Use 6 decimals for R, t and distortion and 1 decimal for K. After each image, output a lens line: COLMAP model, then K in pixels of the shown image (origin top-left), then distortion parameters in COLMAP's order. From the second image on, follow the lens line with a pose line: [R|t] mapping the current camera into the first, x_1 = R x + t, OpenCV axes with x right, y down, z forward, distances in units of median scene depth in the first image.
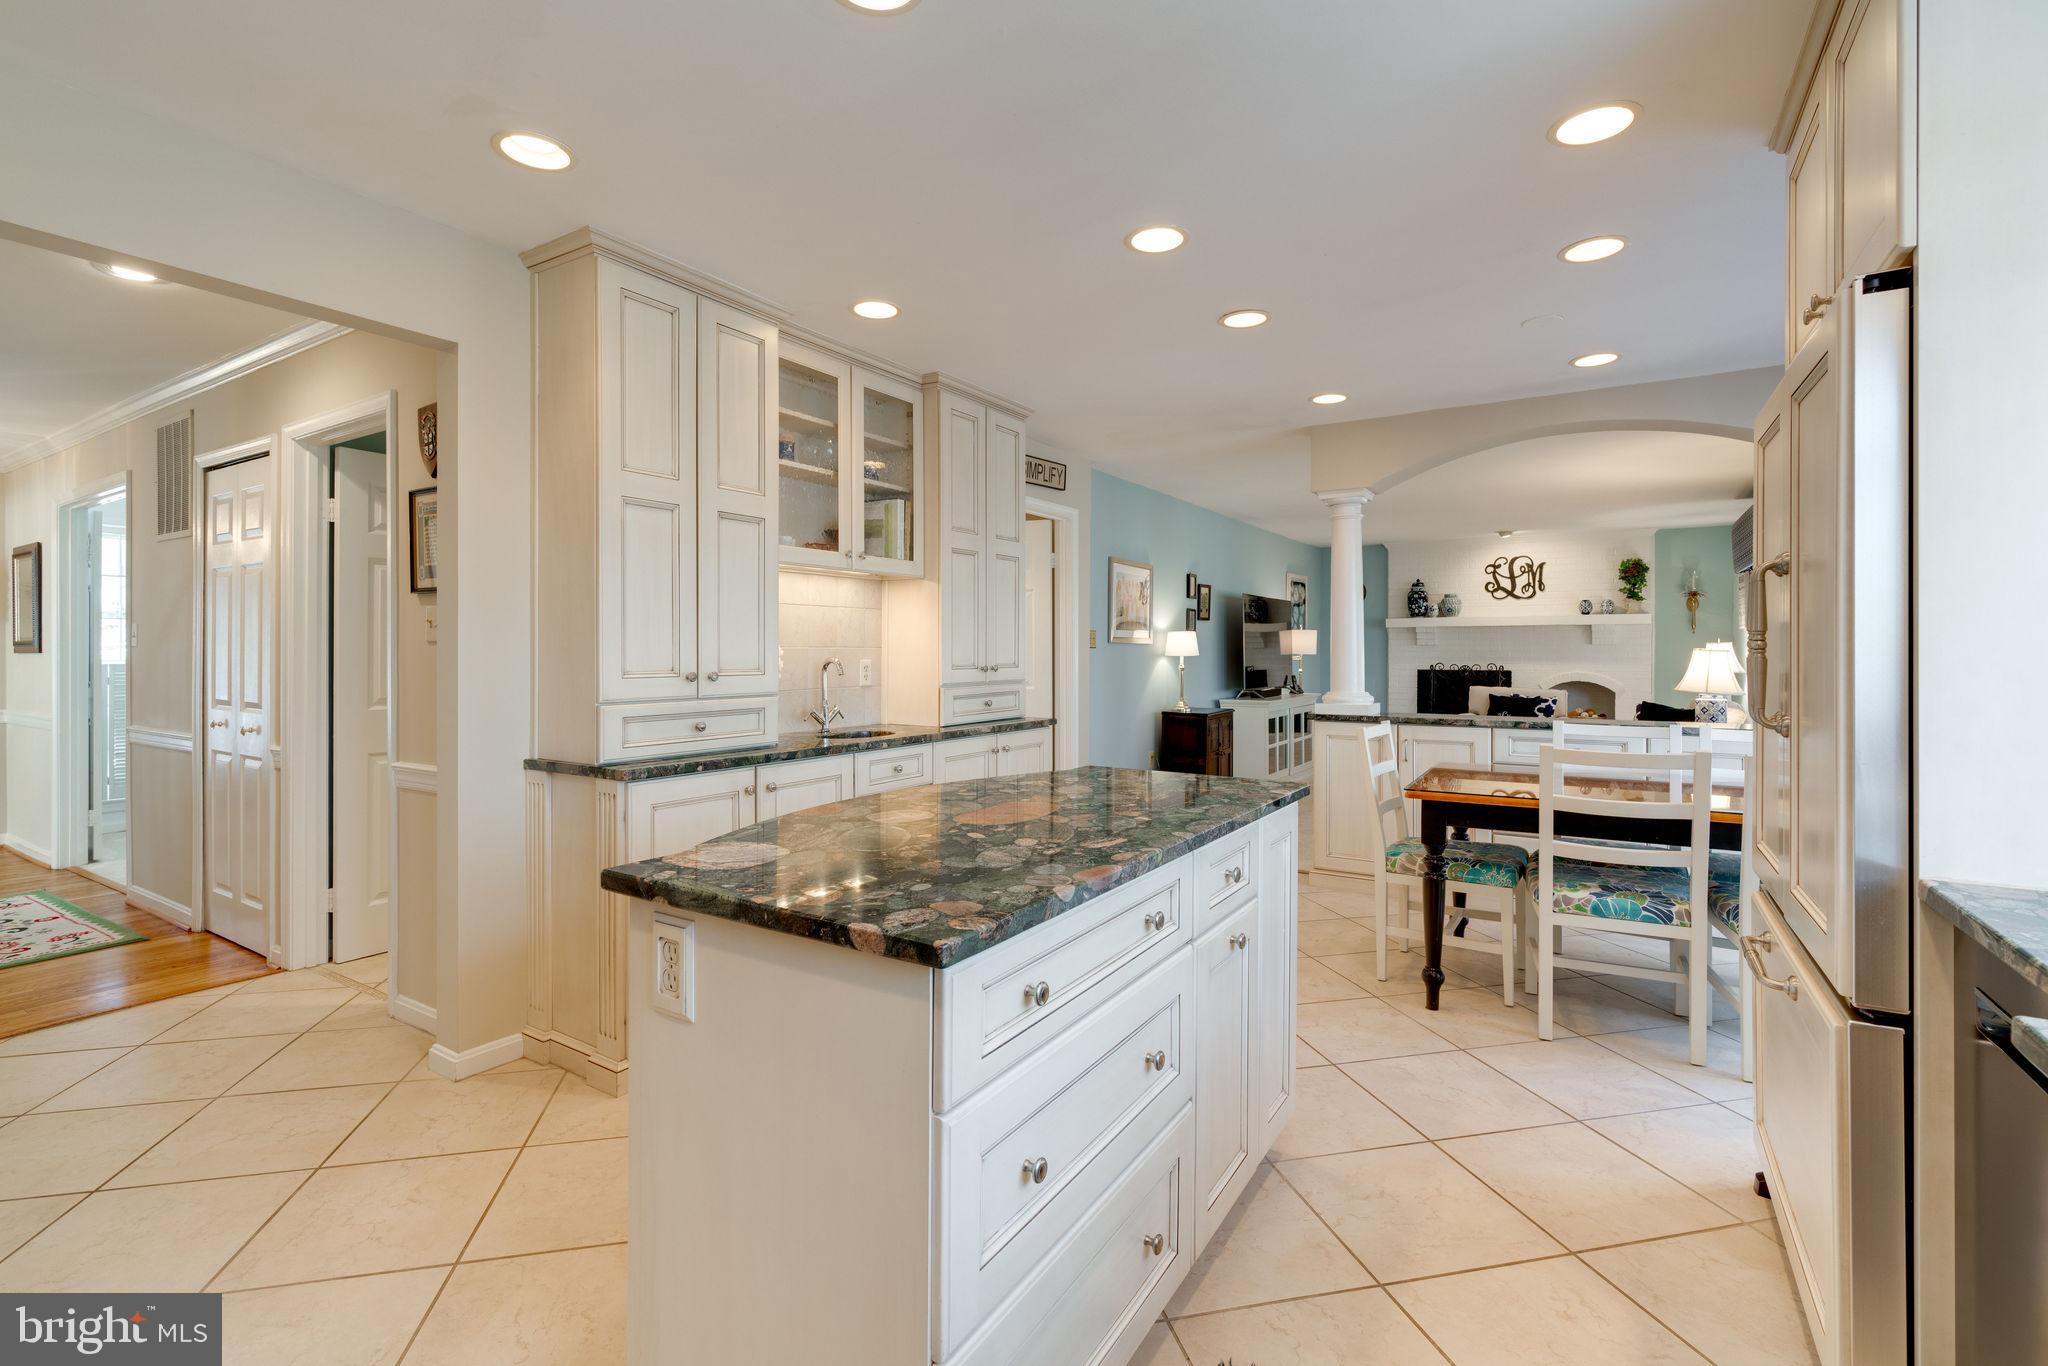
lens RADIAL K [[920.6, 0, 1029.5], [0, 920.6, 663.0], [0, 0, 1]] dist [-0.011894, 0.001069]
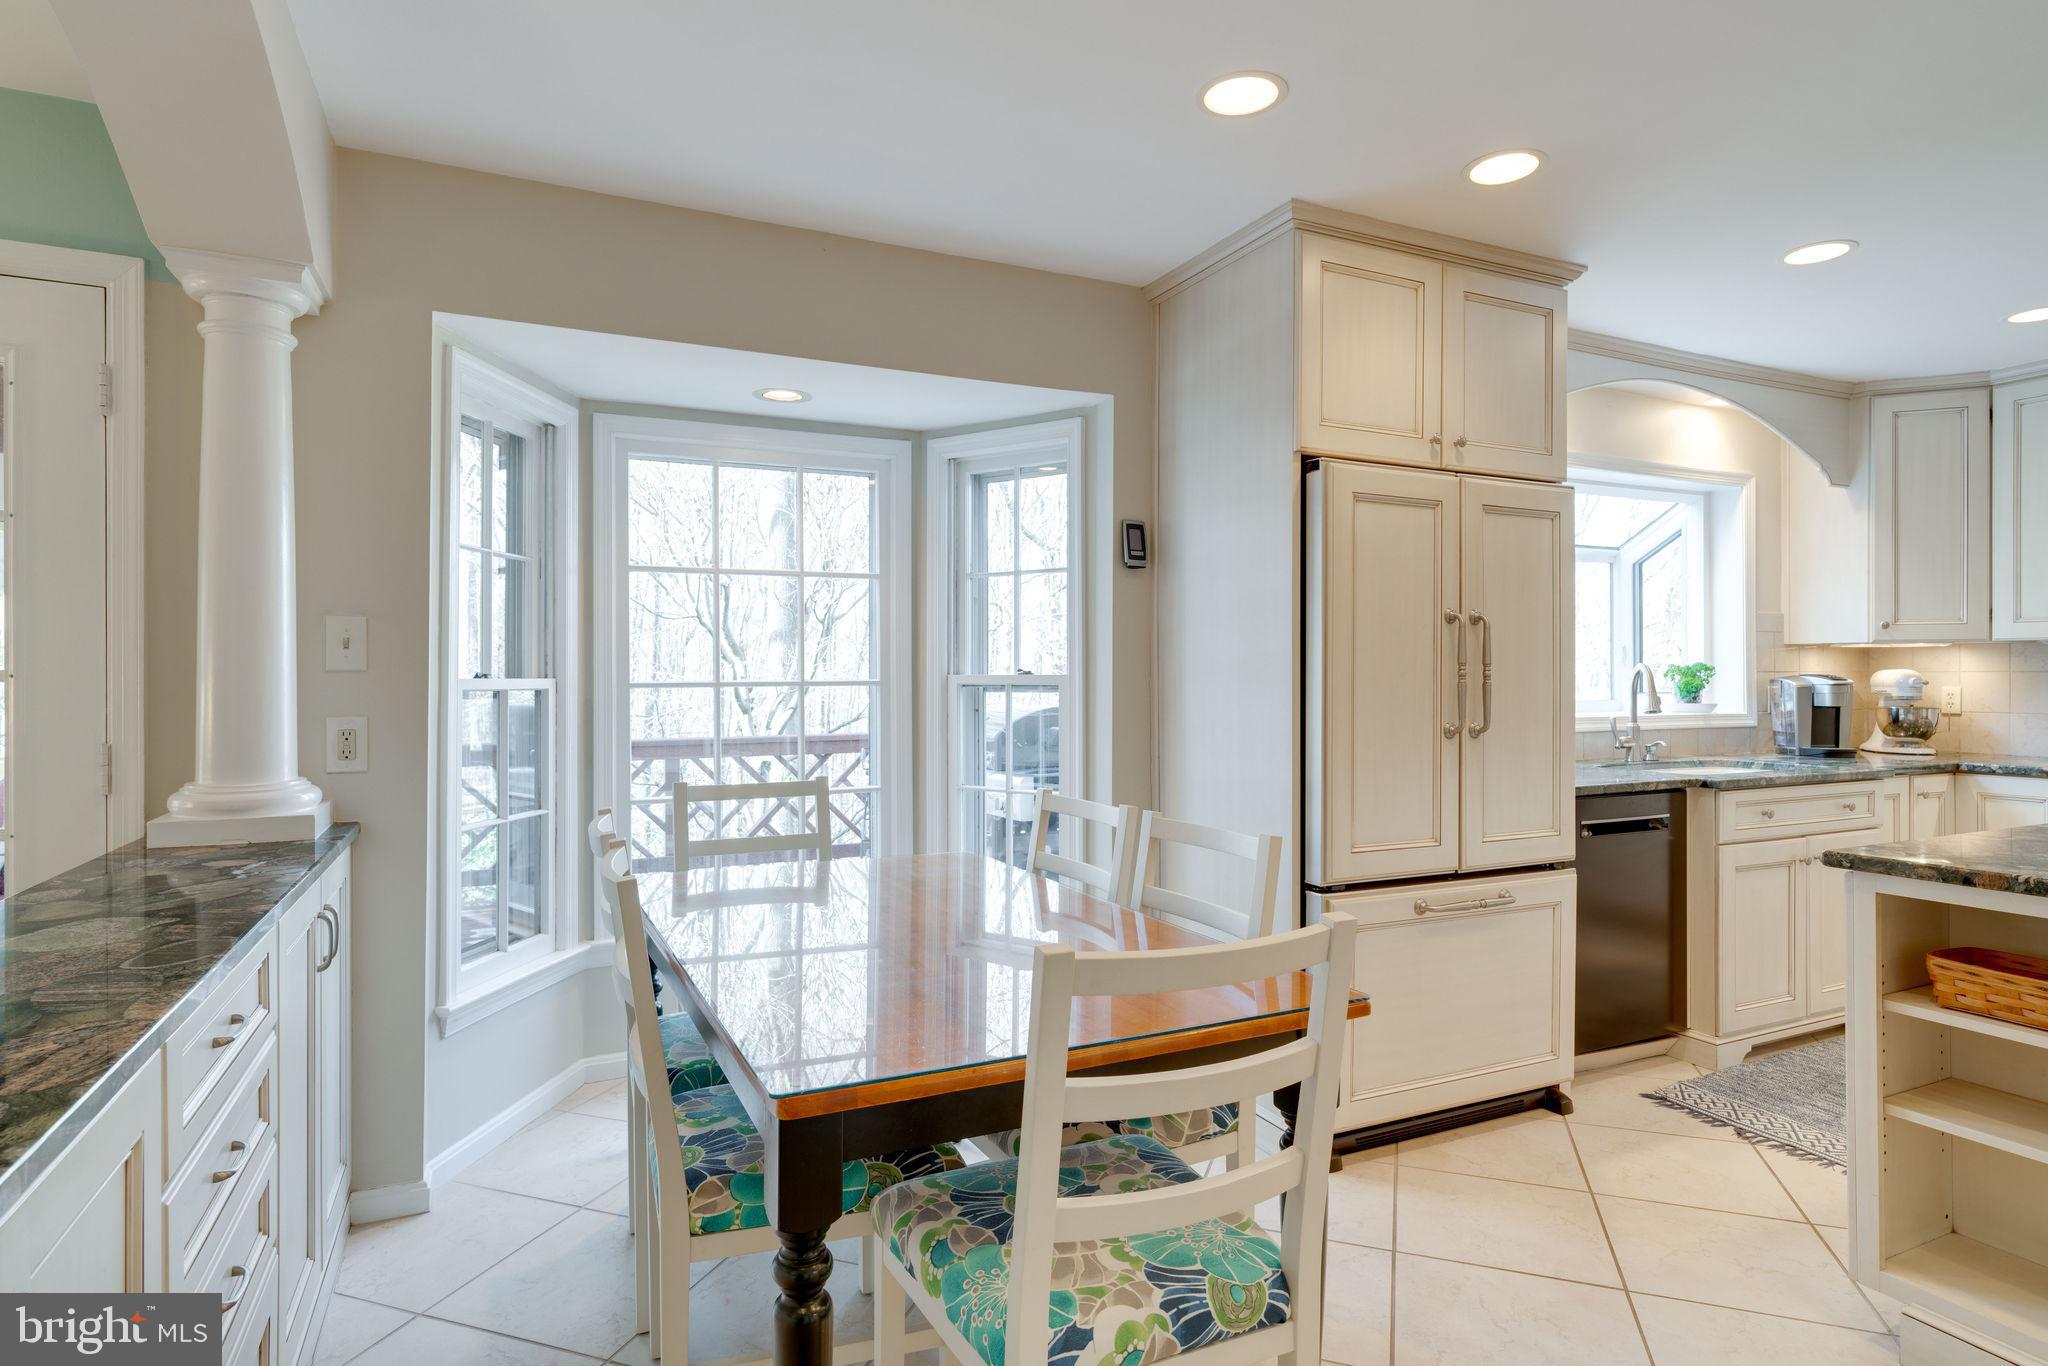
lens RADIAL K [[1101.2, 0, 1018.6], [0, 1101.2, 673.6], [0, 0, 1]] dist [0.001469, -0.000163]
pose [[-0.840052, -0.001266, 0.542505, 0.086809], [0.004482, 0.999947, 0.009273, -0.006968], [-0.542488, 0.010221, -0.840002, 0.504883]]
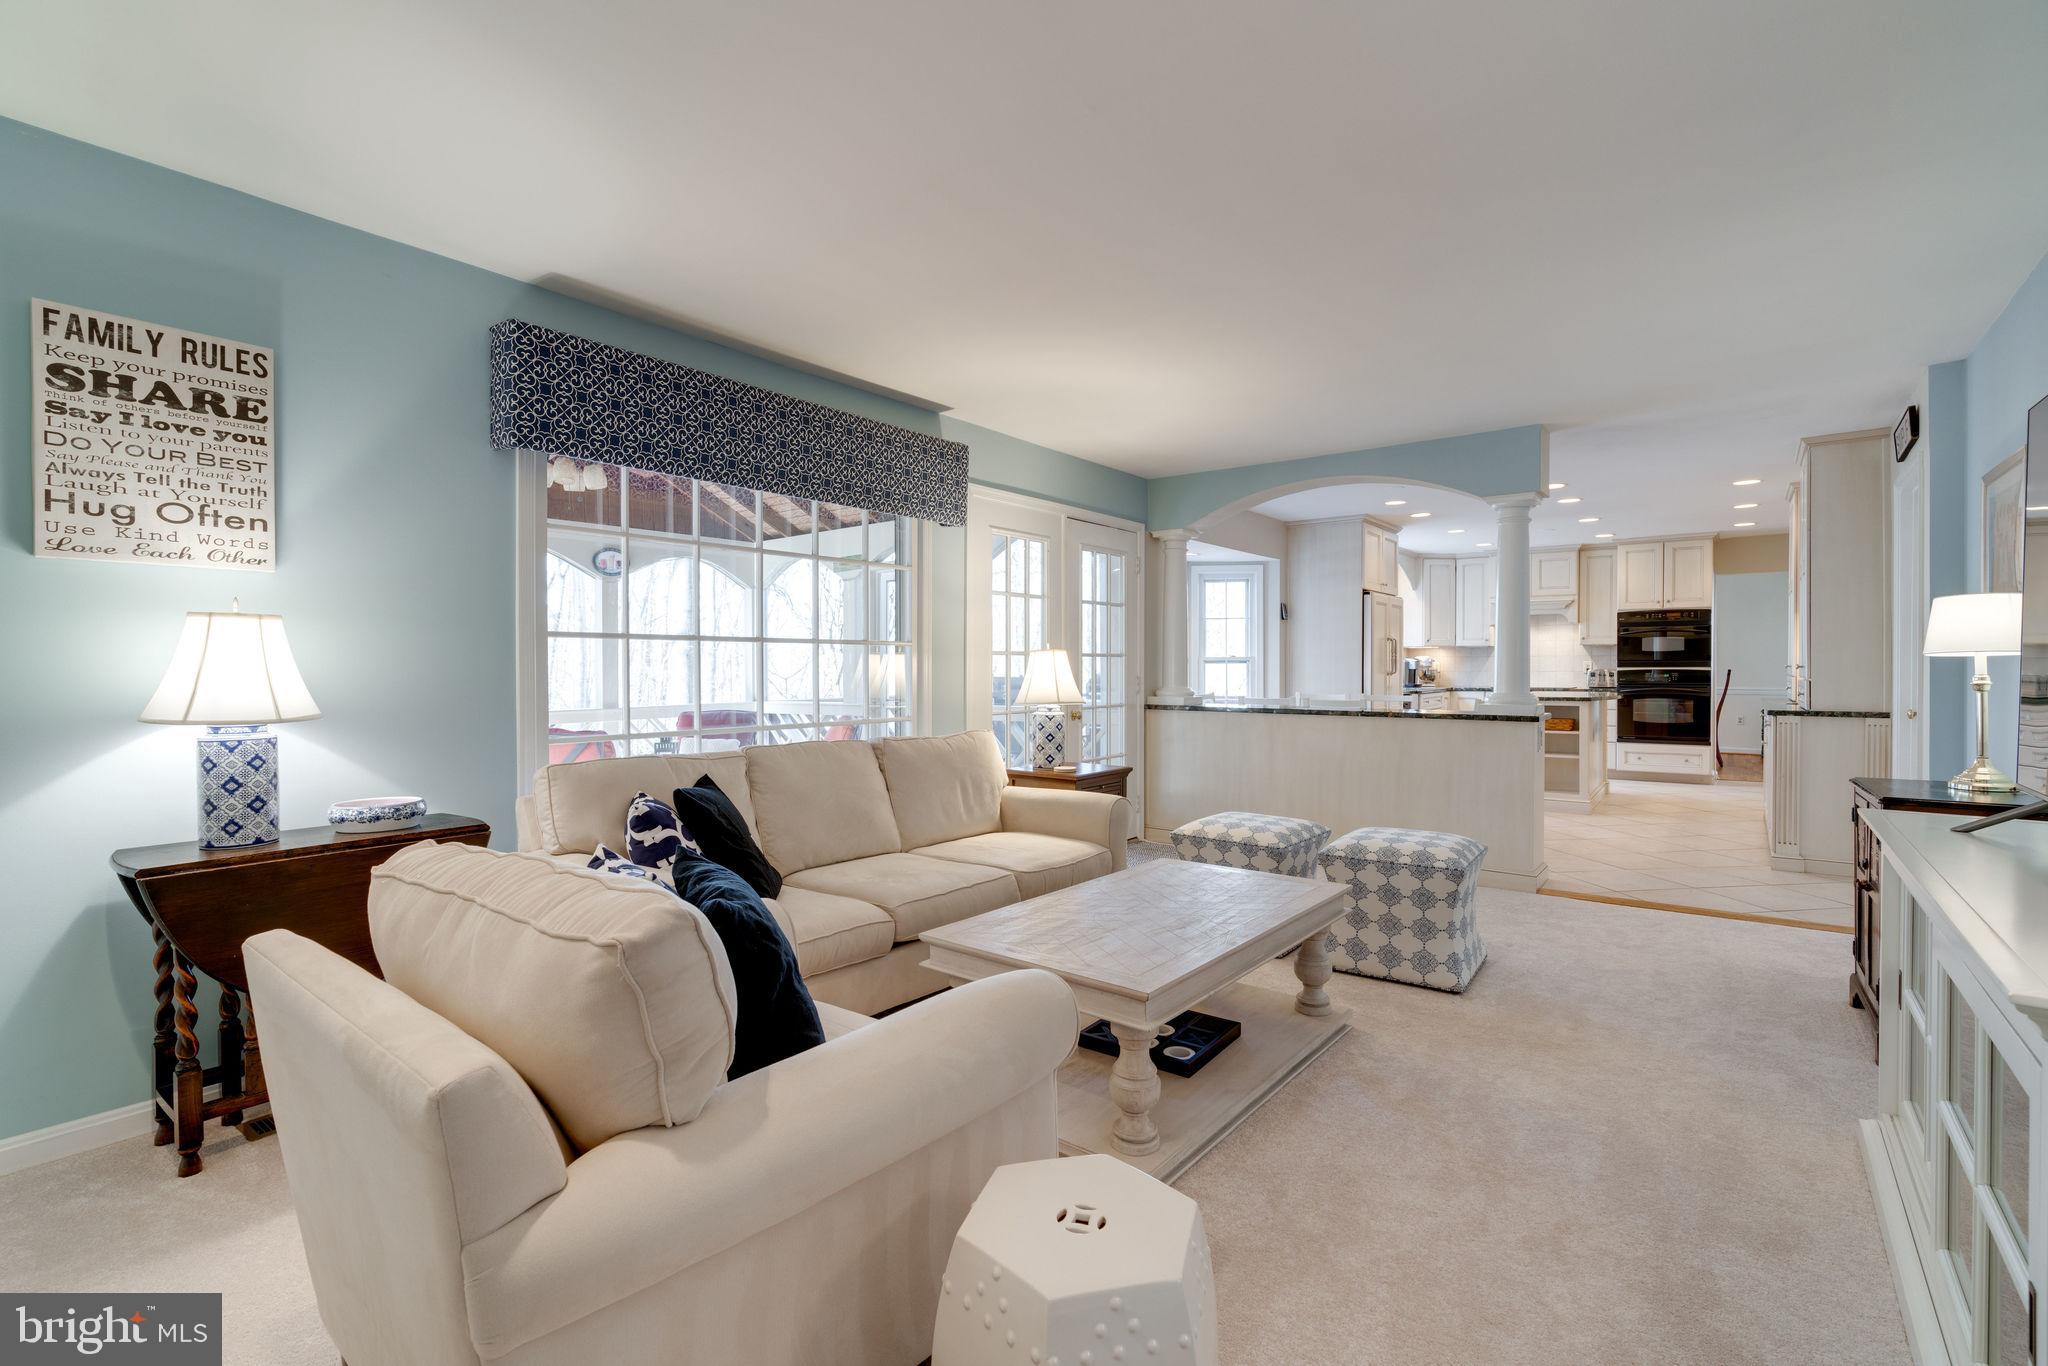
lens RADIAL K [[920.6, 0, 1027.9], [0, 920.6, 673.8], [0, 0, 1]] dist [-0.011894, 0.001069]
pose [[-0.995117, -0.000093, 0.098699, 0.393641], [0.002151, 0.999742, 0.022626, -0.007273], [-0.098676, 0.022728, -0.994860, 1.046015]]
